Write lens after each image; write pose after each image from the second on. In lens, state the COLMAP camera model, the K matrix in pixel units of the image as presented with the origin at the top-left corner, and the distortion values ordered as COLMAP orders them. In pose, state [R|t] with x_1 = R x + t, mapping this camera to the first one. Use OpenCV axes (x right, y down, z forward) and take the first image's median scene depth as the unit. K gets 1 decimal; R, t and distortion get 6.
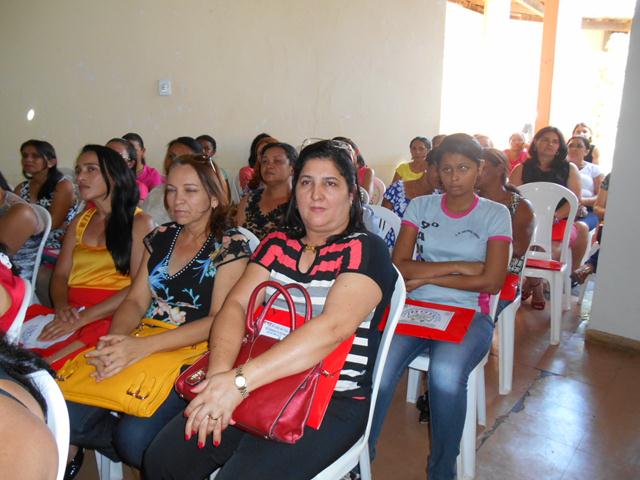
lens RADIAL K [[462.2, 0, 320.0], [0, 462.2, 240.0], [0, 0, 1]] dist [-0.026475, 0.001727]
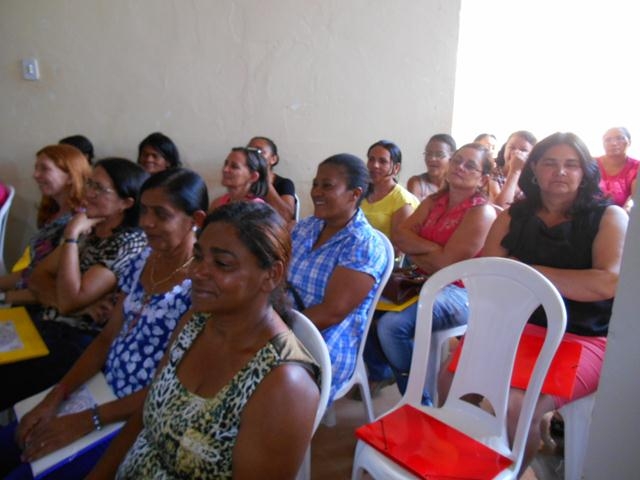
lens RADIAL K [[475.3, 0, 319.7], [0, 475.3, 249.2], [0, 0, 1]] dist [-0.033662, 0.005864]
pose [[0.959432, 0.080649, -0.270160, 0.427775], [-0.070657, 0.996415, 0.046528, -0.142805], [0.272944, -0.025552, 0.961691, 0.510625]]
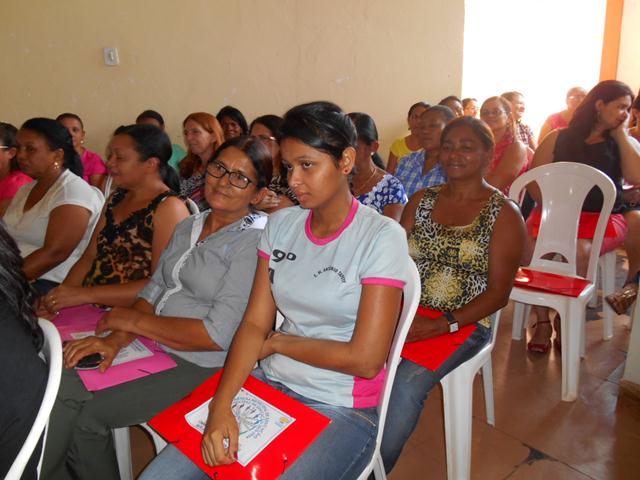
lens RADIAL K [[490.2, 0, 313.5], [0, 490.2, 237.3], [0, 0, 1]] dist [-0.037099, 0.012571]
pose [[0.990465, -0.002405, -0.137742, 0.193957], [0.008626, 0.998969, 0.044581, -0.045827], [0.137493, -0.045344, 0.989464, 0.199501]]
